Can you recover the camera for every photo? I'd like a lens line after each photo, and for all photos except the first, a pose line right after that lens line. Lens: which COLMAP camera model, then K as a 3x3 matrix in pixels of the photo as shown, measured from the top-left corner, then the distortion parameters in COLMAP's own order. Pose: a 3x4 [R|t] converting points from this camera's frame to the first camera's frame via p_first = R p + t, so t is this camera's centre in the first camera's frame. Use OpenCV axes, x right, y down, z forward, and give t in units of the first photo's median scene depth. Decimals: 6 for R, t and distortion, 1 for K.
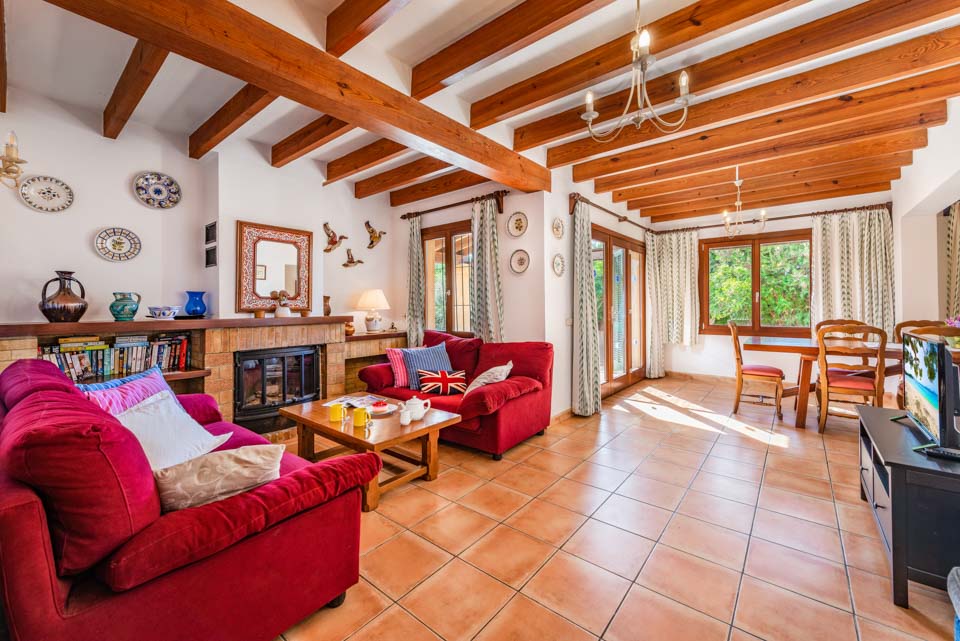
lens RADIAL K [[384.5, 0, 481.6], [0, 384.5, 301.0], [0, 0, 1]] dist [-0.000130, 0.000010]
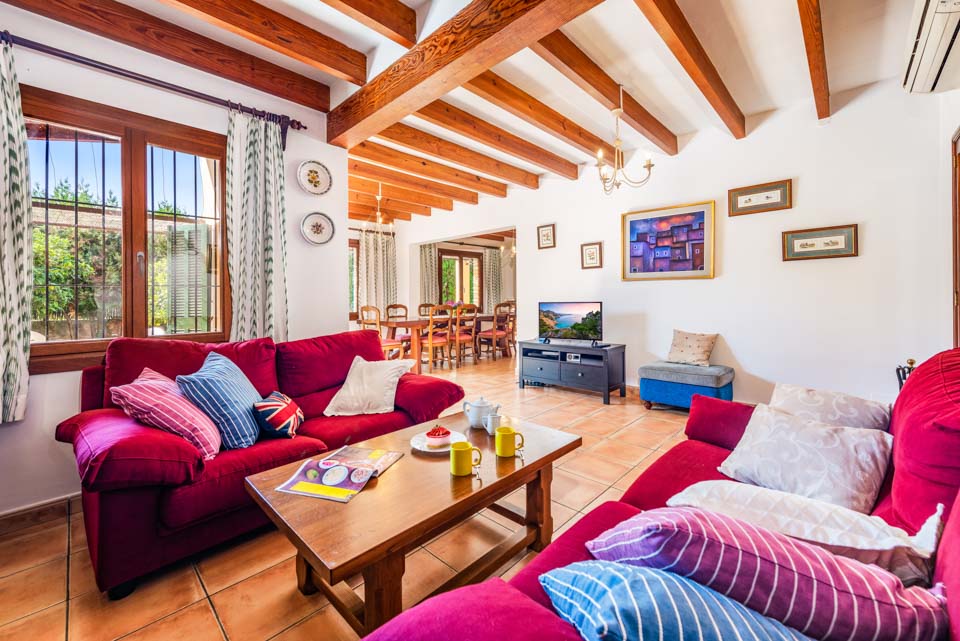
lens RADIAL K [[384.5, 0, 481.6], [0, 384.5, 301.0], [0, 0, 1]] dist [-0.000130, 0.000010]
pose [[0.074055, 0.005084, 0.997241, -0.617872], [0.000693, 0.999987, -0.005150, 0.042623], [-0.997254, 0.001072, 0.074050, 0.621810]]
